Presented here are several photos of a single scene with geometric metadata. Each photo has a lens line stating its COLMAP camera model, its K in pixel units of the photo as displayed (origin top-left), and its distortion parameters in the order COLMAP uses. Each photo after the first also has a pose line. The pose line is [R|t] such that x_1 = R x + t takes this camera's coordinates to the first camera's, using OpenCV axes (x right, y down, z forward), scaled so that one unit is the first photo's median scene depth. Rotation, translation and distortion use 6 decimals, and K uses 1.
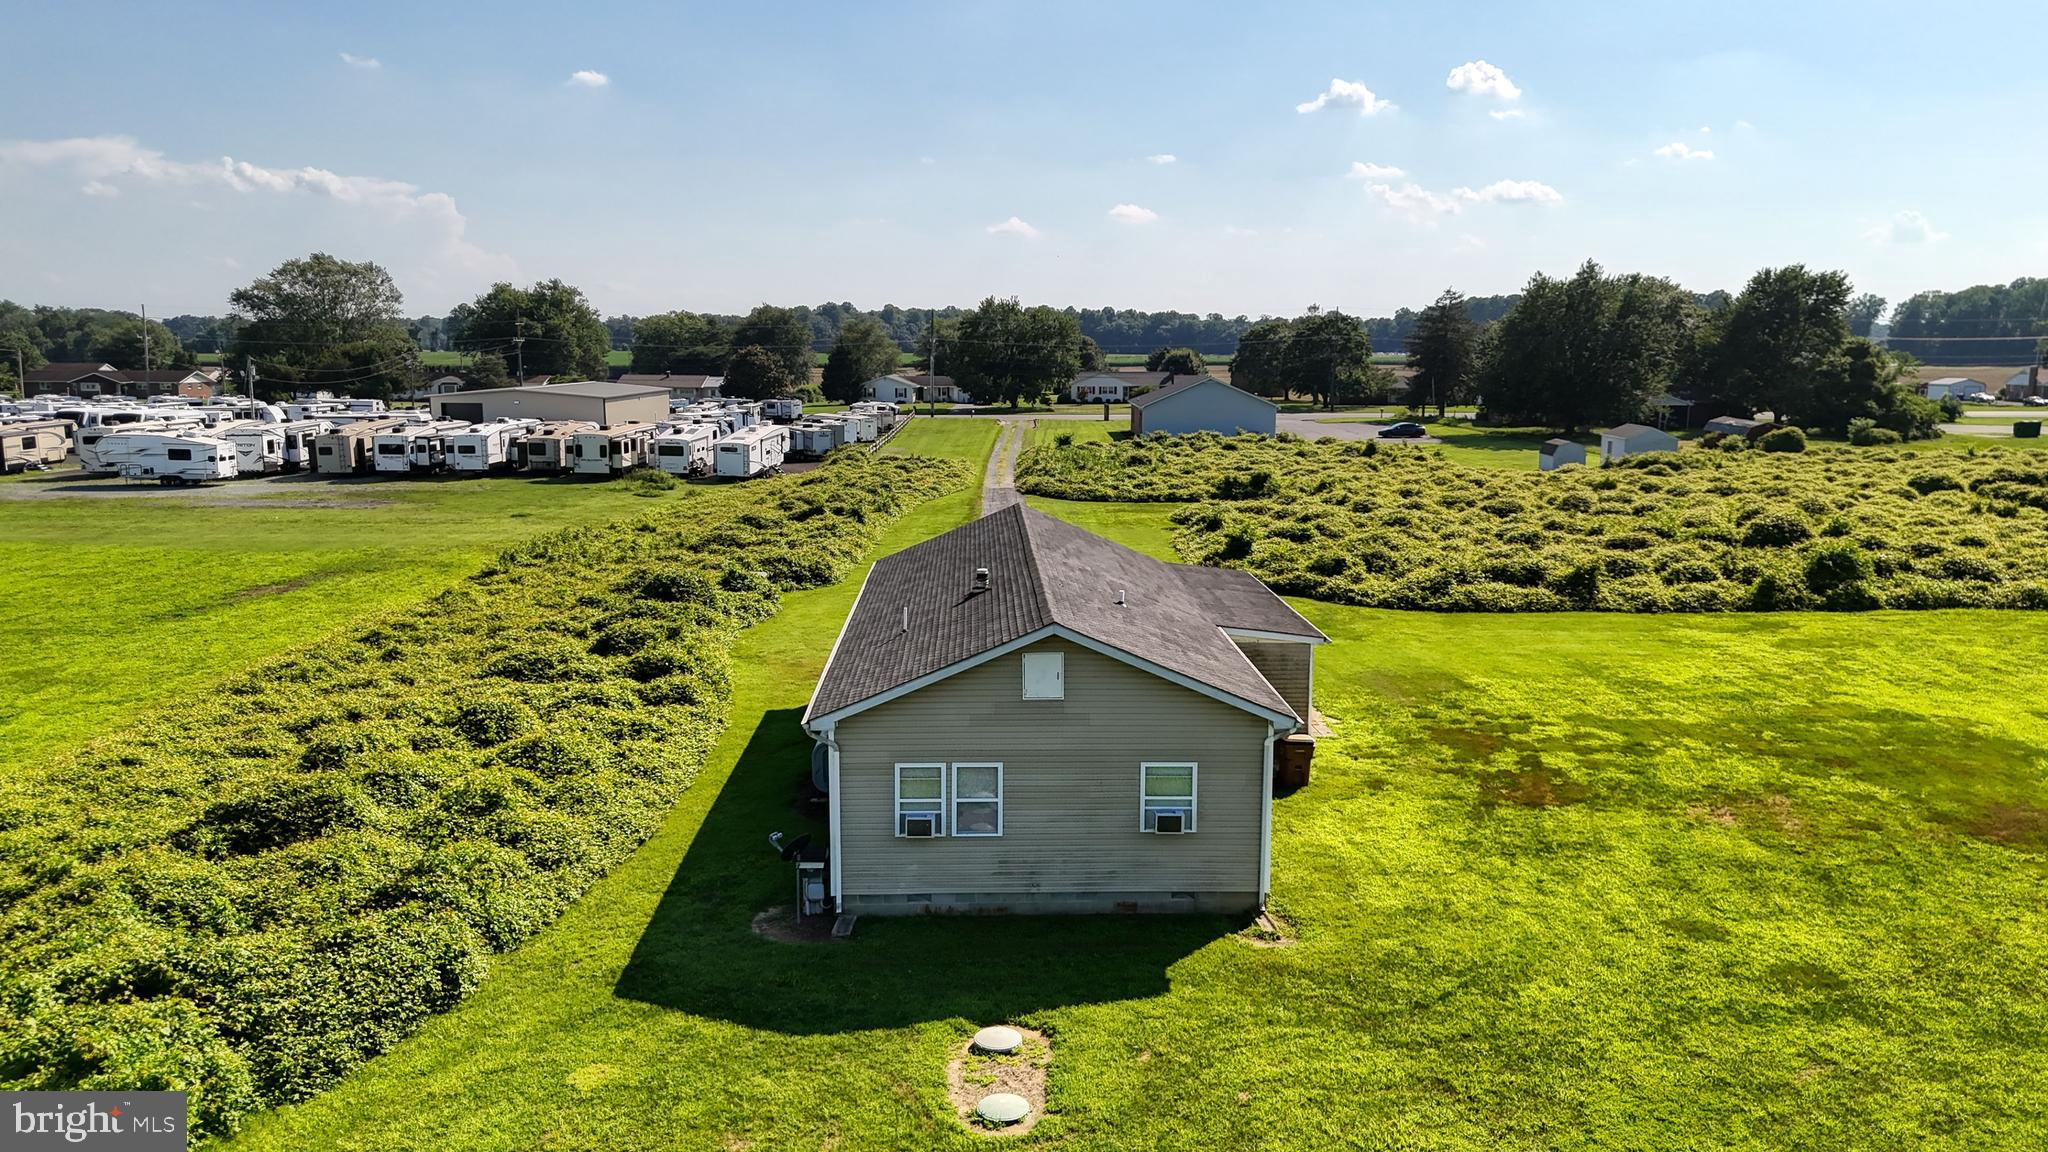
lens RADIAL K [[1528.5, 0, 1027.9], [0, 1528.5, 582.3], [0, 0, 1]] dist [0.082538, -0.107177]
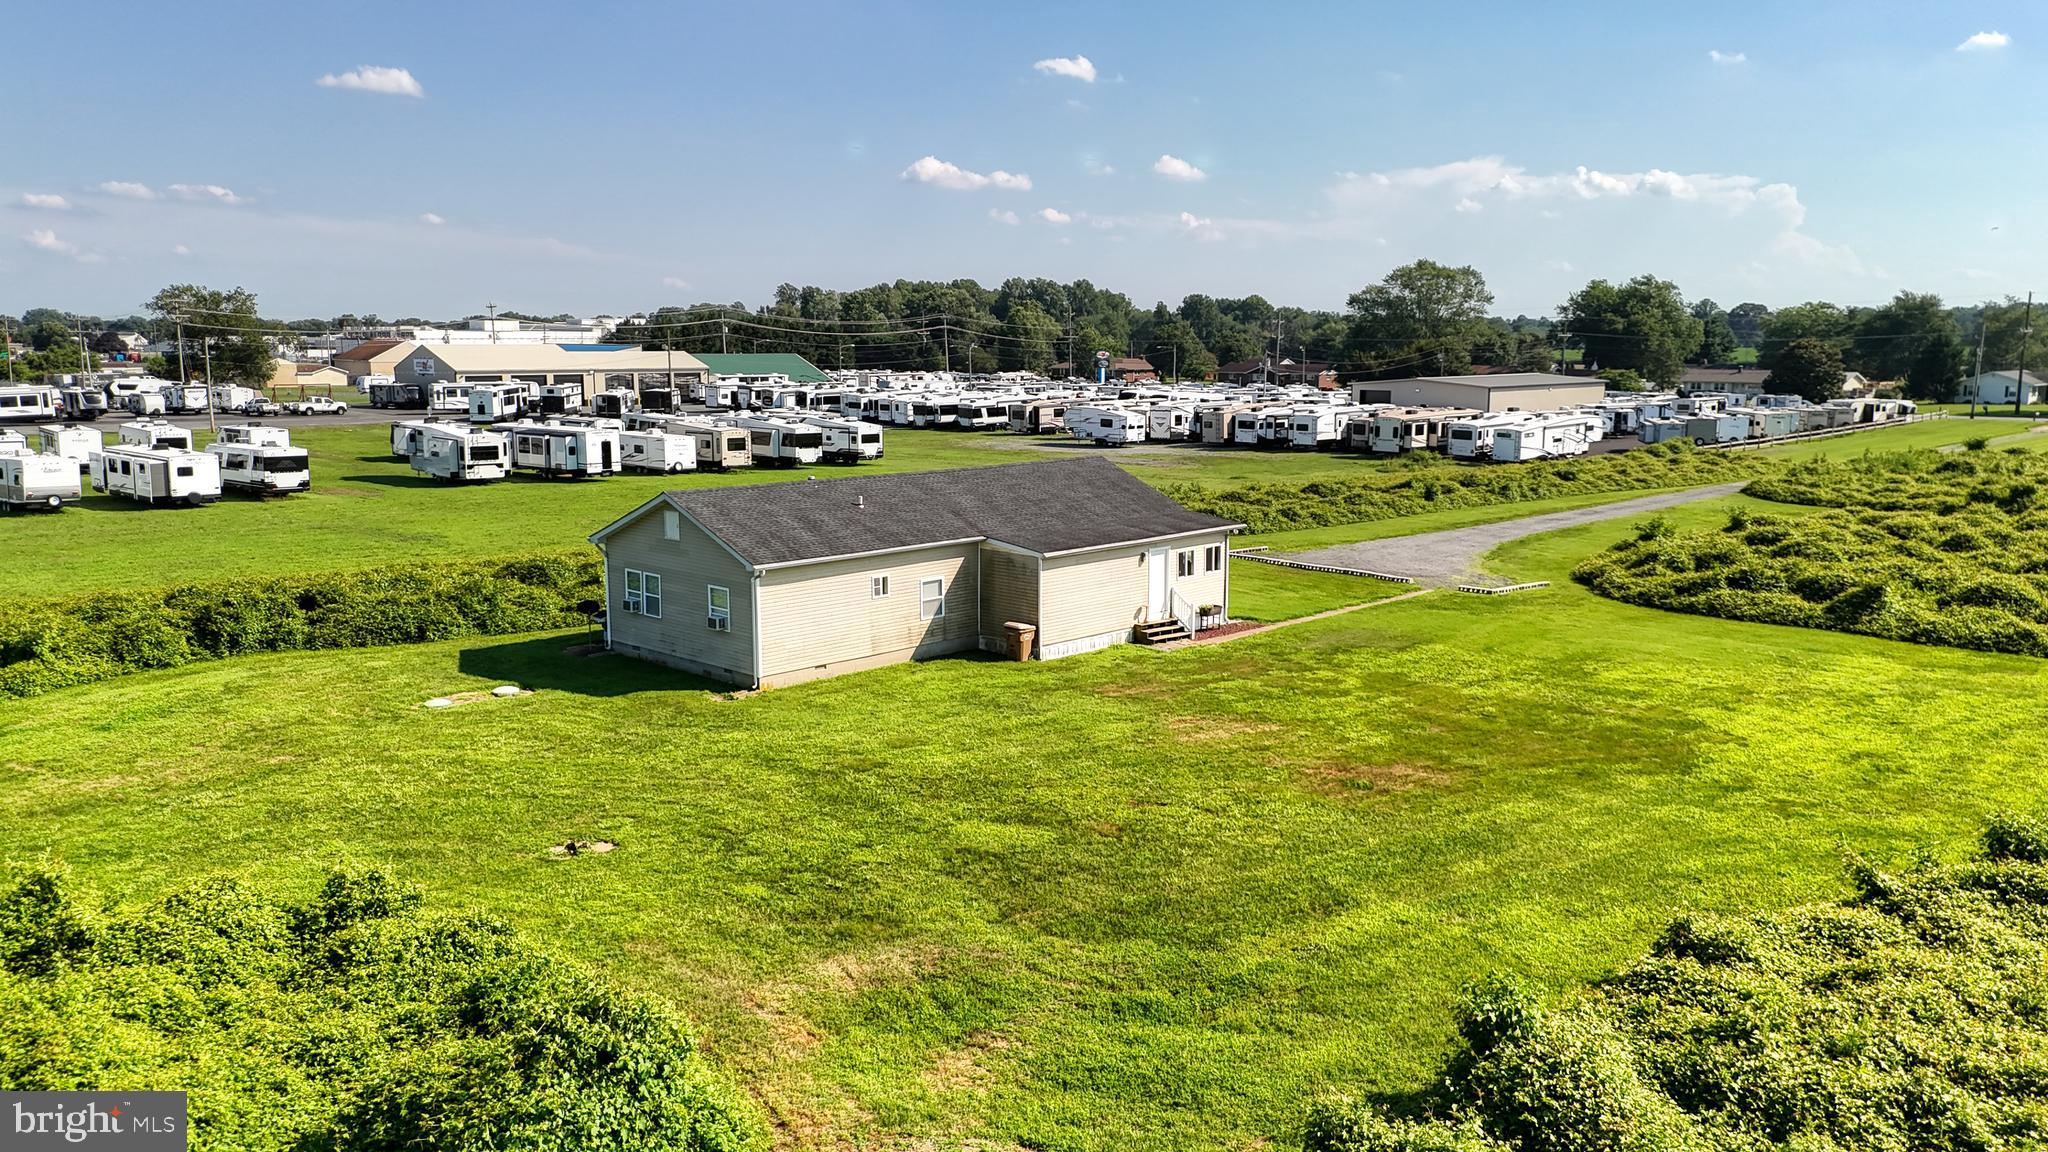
lens RADIAL K [[1528.5, 0, 1027.9], [0, 1528.5, 582.3], [0, 0, 1]] dist [0.082538, -0.107177]
pose [[0.692908, 0.109258, -0.712700, 0.351245], [-0.108365, 0.993005, 0.046874, 0.000422], [0.712836, 0.044752, 0.699901, 0.022392]]
